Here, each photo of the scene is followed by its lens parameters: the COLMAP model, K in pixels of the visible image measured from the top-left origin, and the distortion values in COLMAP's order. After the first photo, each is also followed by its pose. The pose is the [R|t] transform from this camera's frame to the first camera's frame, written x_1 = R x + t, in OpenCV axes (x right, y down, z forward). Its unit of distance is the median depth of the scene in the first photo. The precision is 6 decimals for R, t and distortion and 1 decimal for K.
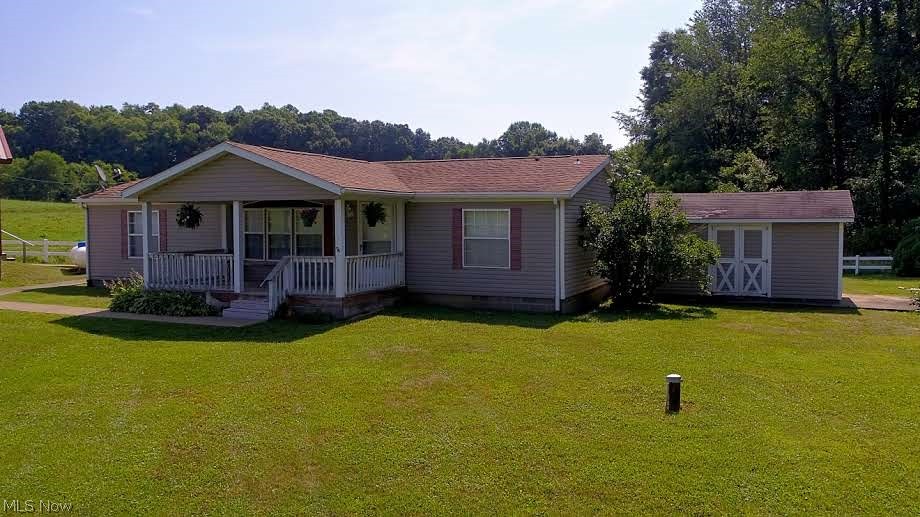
lens RADIAL K [[747.3, 0, 460.0], [0, 747.3, 258.5], [0, 0, 1]] dist [0.010496, 0.005287]
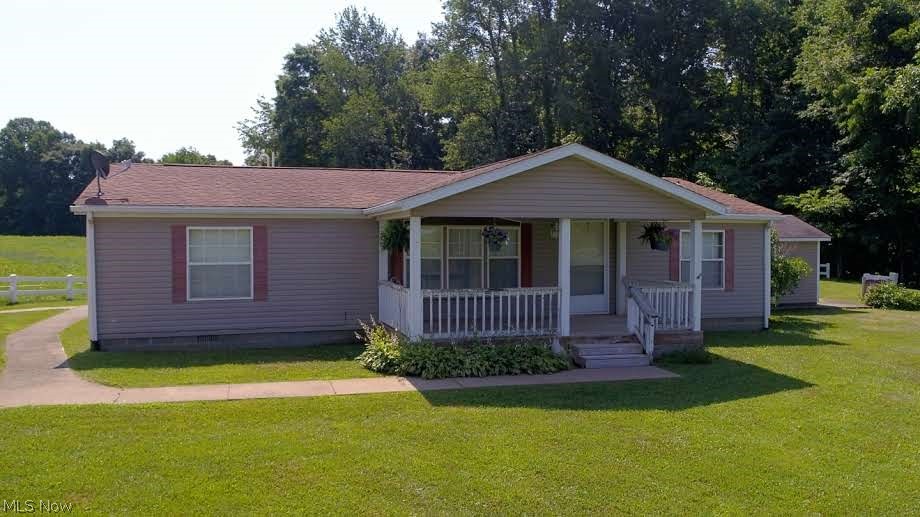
lens RADIAL K [[762.3, 0, 460.0], [0, 762.3, 258.5], [0, 0, 1]] dist [0.000010, -0.004462]
pose [[0.780442, -0.019444, 0.624925, -0.078563], [0.032079, 0.999445, -0.008965, -0.002823], [-0.624404, 0.027043, 0.780633, 0.039555]]
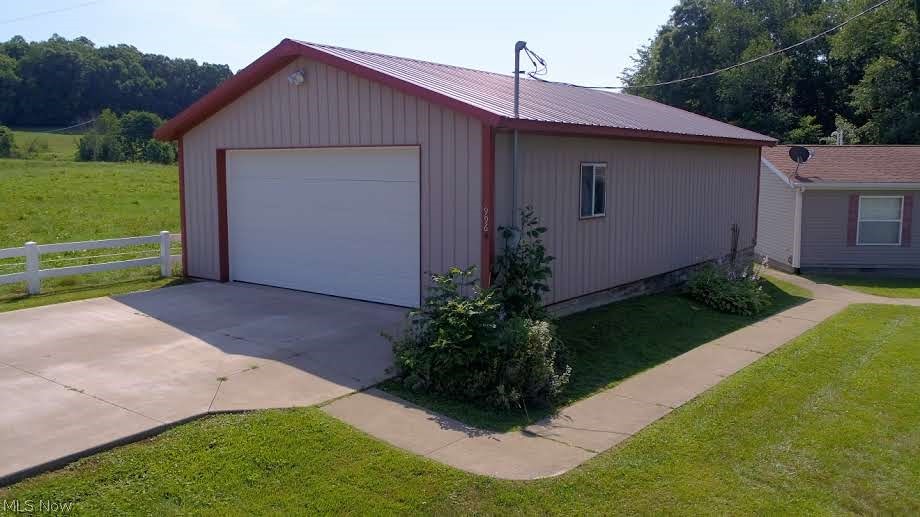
lens RADIAL K [[758.4, 0, 456.1], [0, 758.4, 253.7], [0, 0, 1]] dist [0.003092, -0.001874]
pose [[0.957927, -0.034973, 0.284875, -0.144004], [0.016869, 0.997693, 0.065758, -0.007451], [-0.286517, -0.058186, 0.956307, 0.022690]]
